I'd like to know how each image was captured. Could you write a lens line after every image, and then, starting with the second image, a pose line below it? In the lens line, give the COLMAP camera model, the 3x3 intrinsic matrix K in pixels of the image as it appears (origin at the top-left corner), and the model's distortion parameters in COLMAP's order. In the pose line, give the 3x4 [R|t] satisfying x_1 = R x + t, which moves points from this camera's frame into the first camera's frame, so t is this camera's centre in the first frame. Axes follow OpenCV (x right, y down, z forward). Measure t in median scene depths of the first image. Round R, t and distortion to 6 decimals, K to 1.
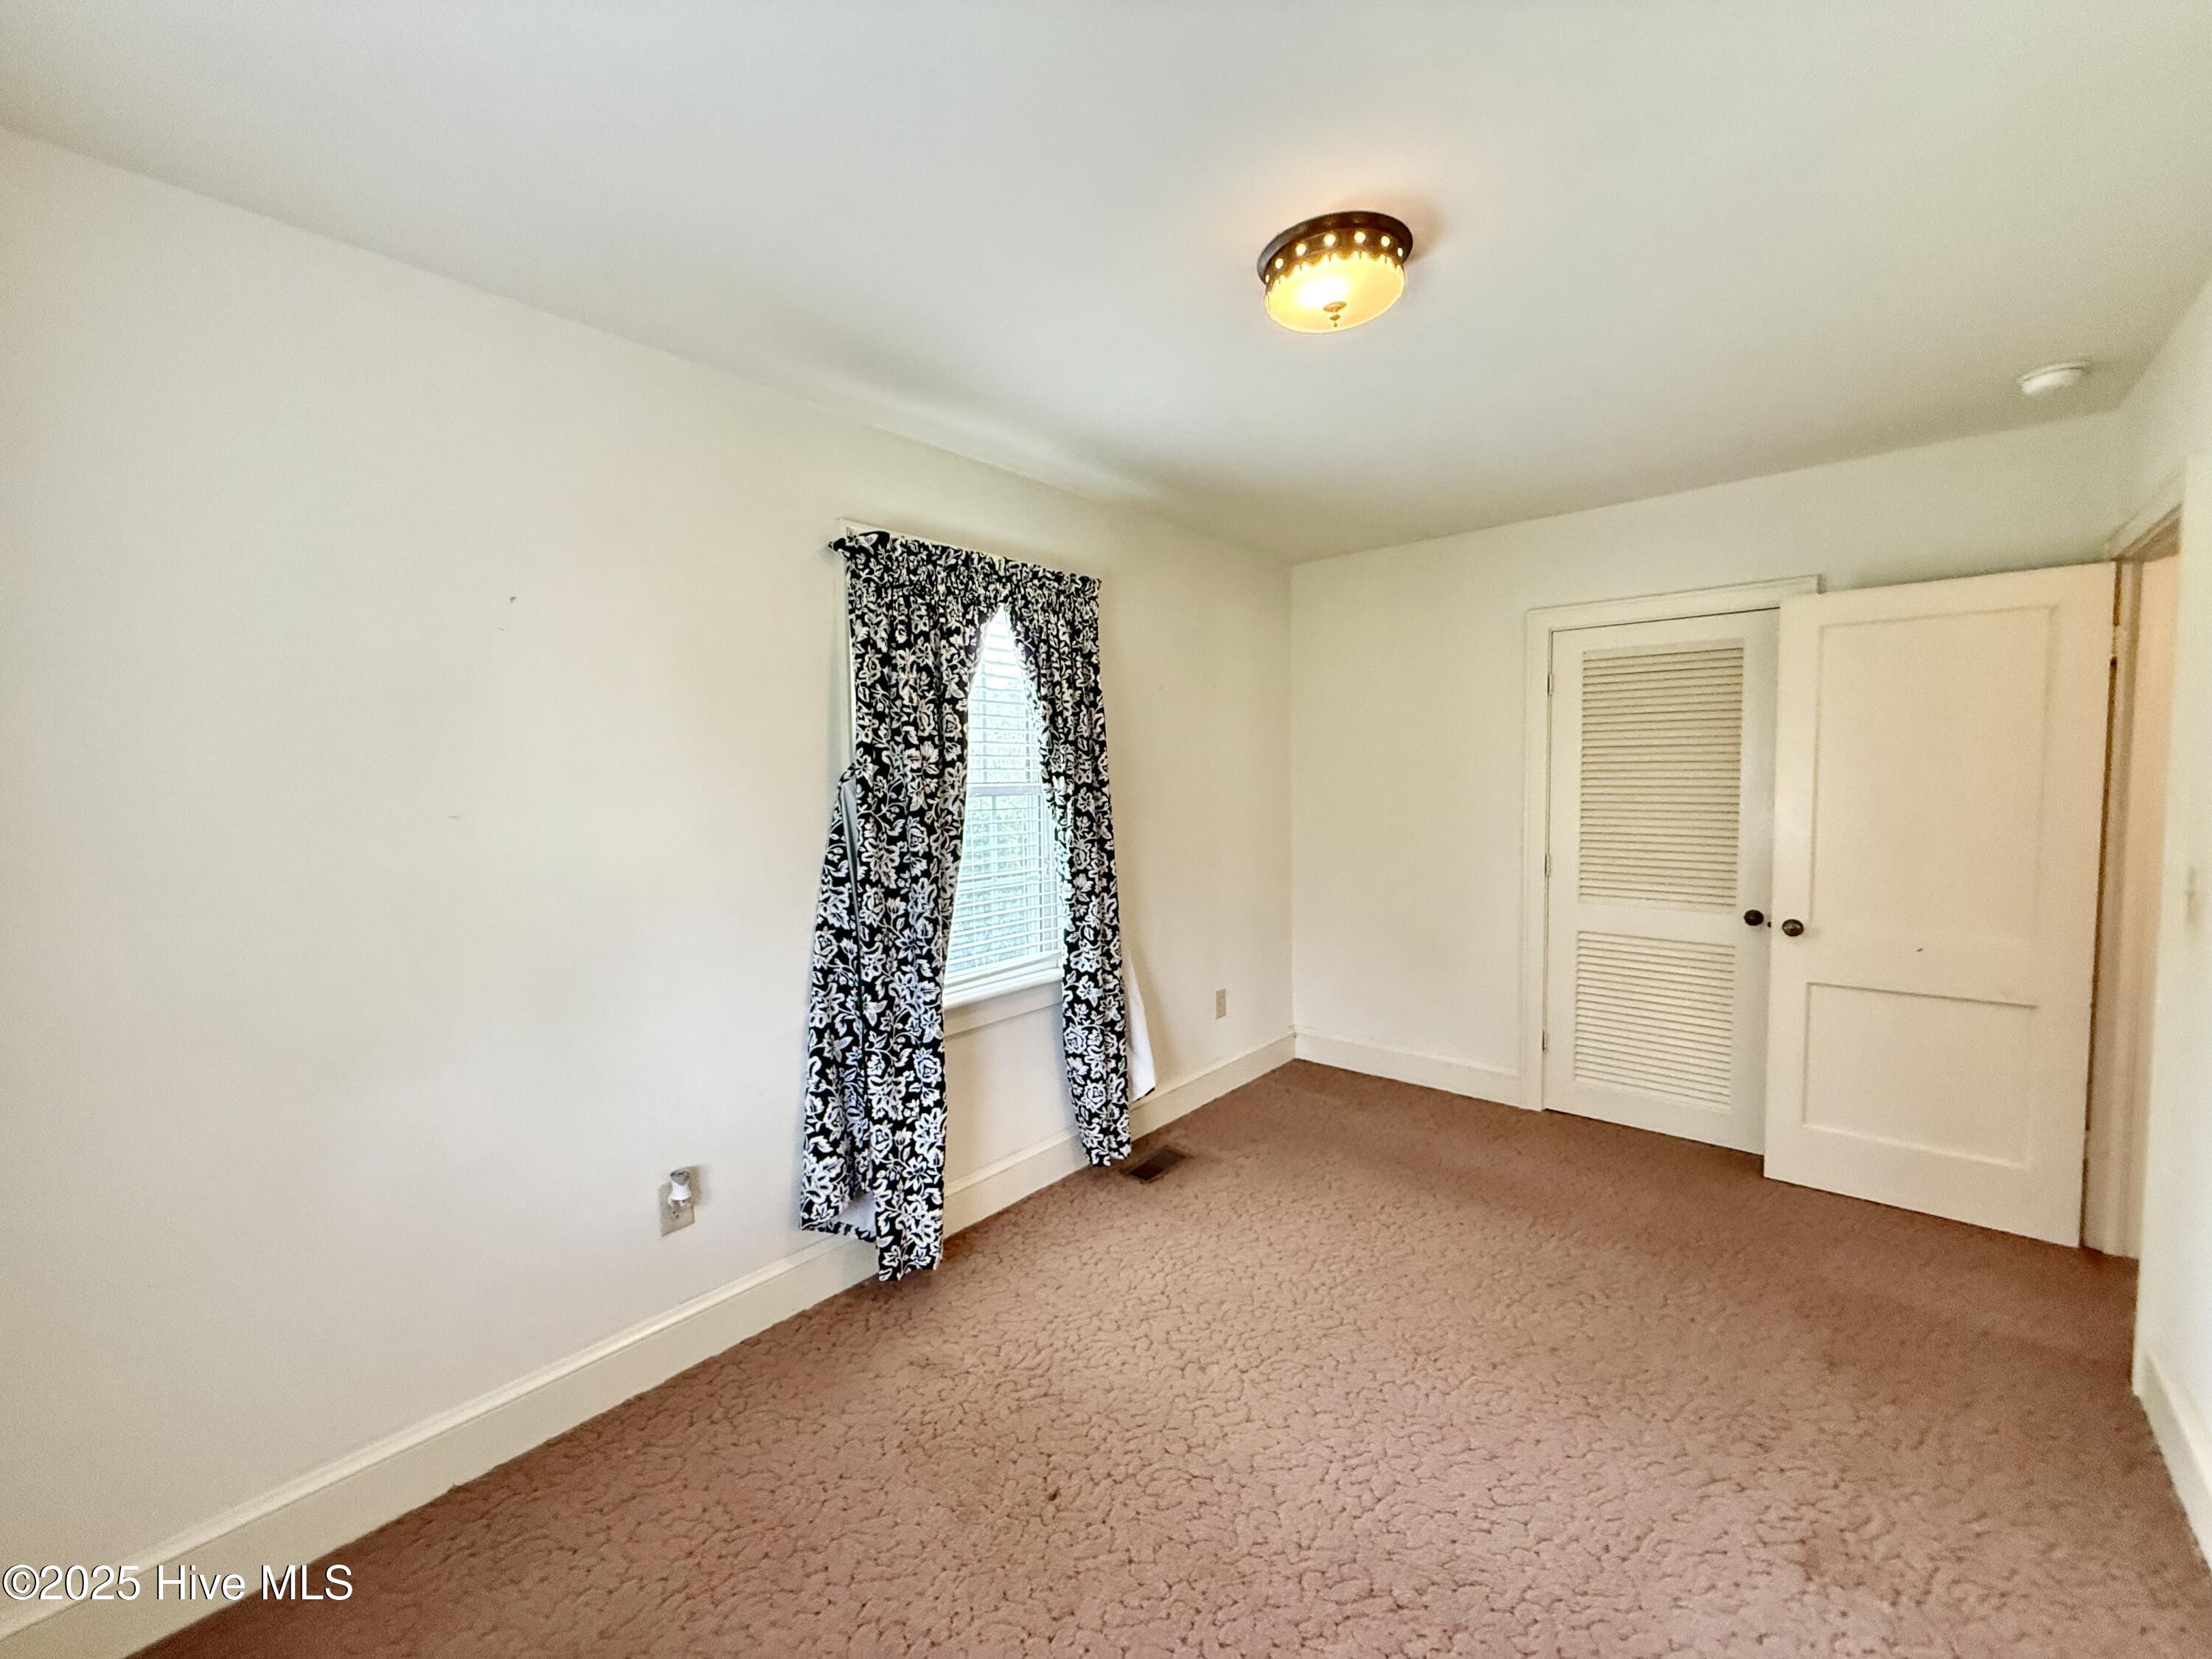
lens RADIAL K [[884.0, 0, 1099.7], [0, 884.0, 828.3], [0, 0, 1]] dist [-0.000038, 0.000025]
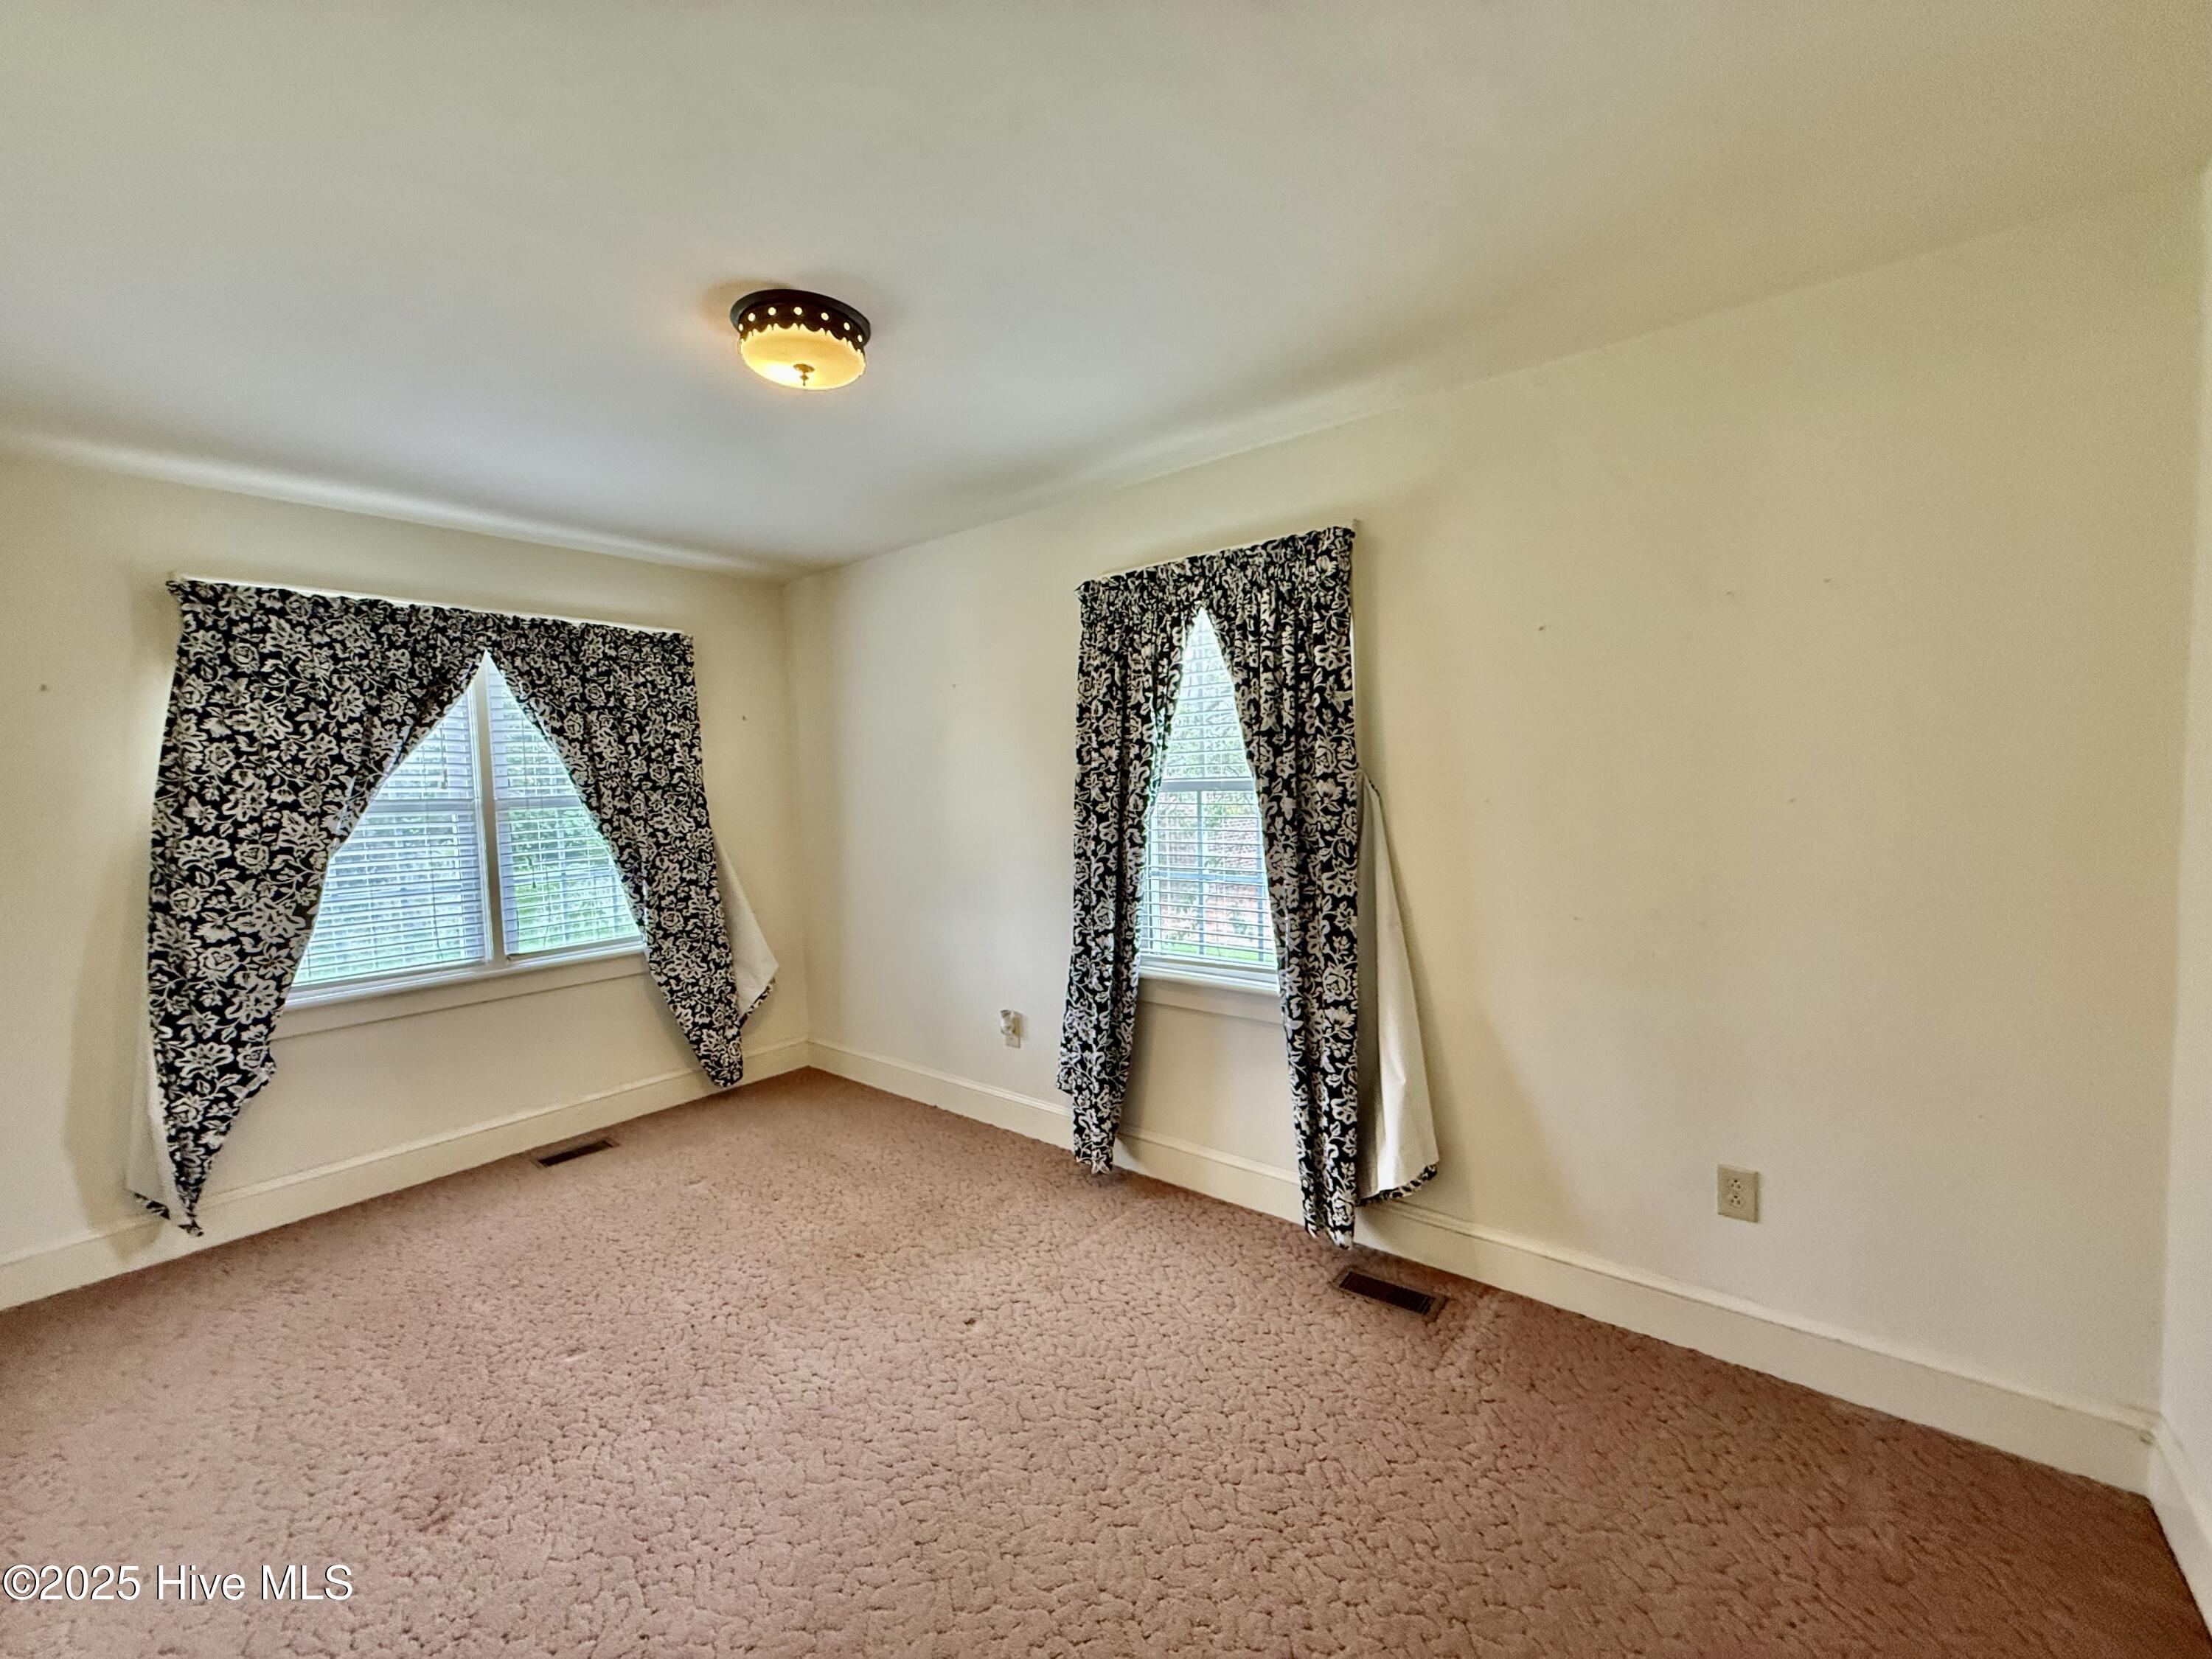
lens RADIAL K [[884.0, 0, 1099.7], [0, 884.0, 828.3], [0, 0, 1]] dist [-0.000038, 0.000025]
pose [[0.038530, 0.069547, -0.996834, 0.941072], [-0.037656, 0.996968, 0.068100, -0.061022], [0.998548, 0.034913, 0.041032, 0.877005]]
